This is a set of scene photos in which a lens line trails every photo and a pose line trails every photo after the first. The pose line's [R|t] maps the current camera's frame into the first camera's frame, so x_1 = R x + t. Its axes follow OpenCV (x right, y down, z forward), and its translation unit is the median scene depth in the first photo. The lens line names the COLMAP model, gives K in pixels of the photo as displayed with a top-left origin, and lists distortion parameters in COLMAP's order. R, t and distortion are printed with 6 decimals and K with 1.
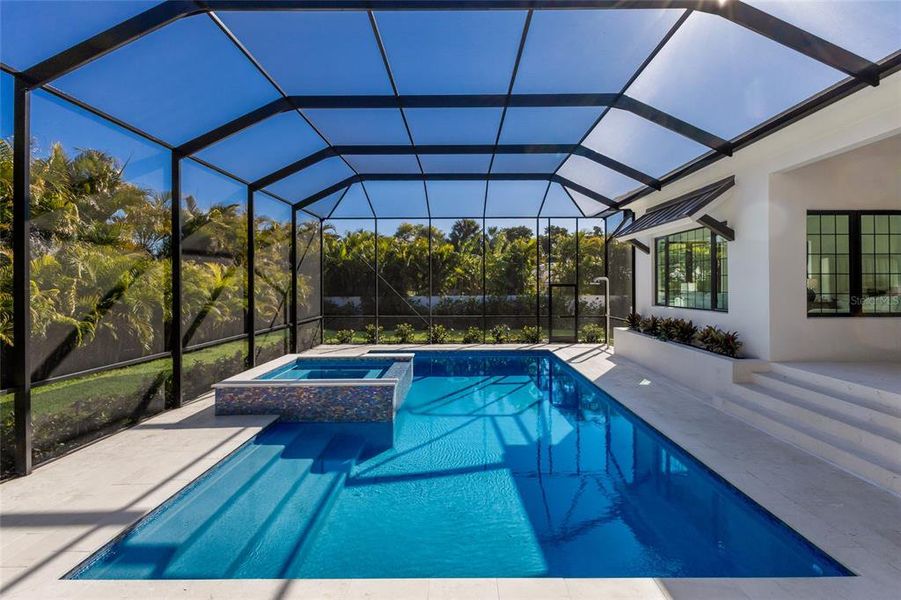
lens RADIAL K [[408.6, 0, 453.8], [0, 408.6, 286.3], [0, 0, 1]] dist [0.001598, 0.000454]
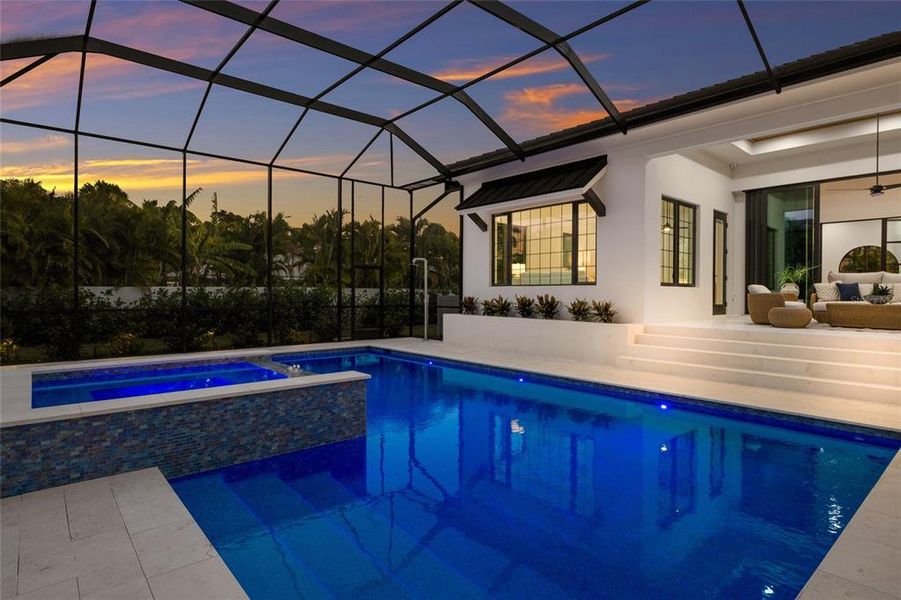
lens RADIAL K [[497.3, 0, 451.6], [0, 497.3, 294.9], [0, 0, 1]] dist [-0.014807, -0.000580]
pose [[0.754128, 0.004538, 0.656711, -0.316943], [-0.004532, 0.999988, -0.001706, 0.066567], [-0.656711, -0.001690, 0.754140, 0.198590]]
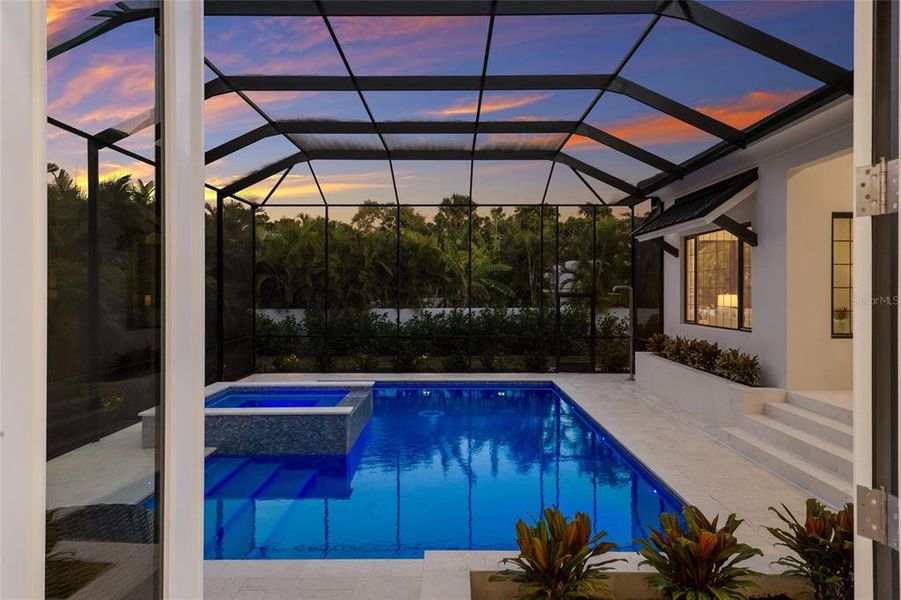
lens RADIAL K [[620.9, 0, 435.5], [0, 620.9, 299.8], [0, 0, 1]] dist [0.002870, 0.000408]
pose [[0.999915, 0.003961, -0.012443, 0.031959], [-0.003804, 0.999913, 0.012656, -0.010860], [0.012492, -0.012607, 0.999842, -0.184302]]
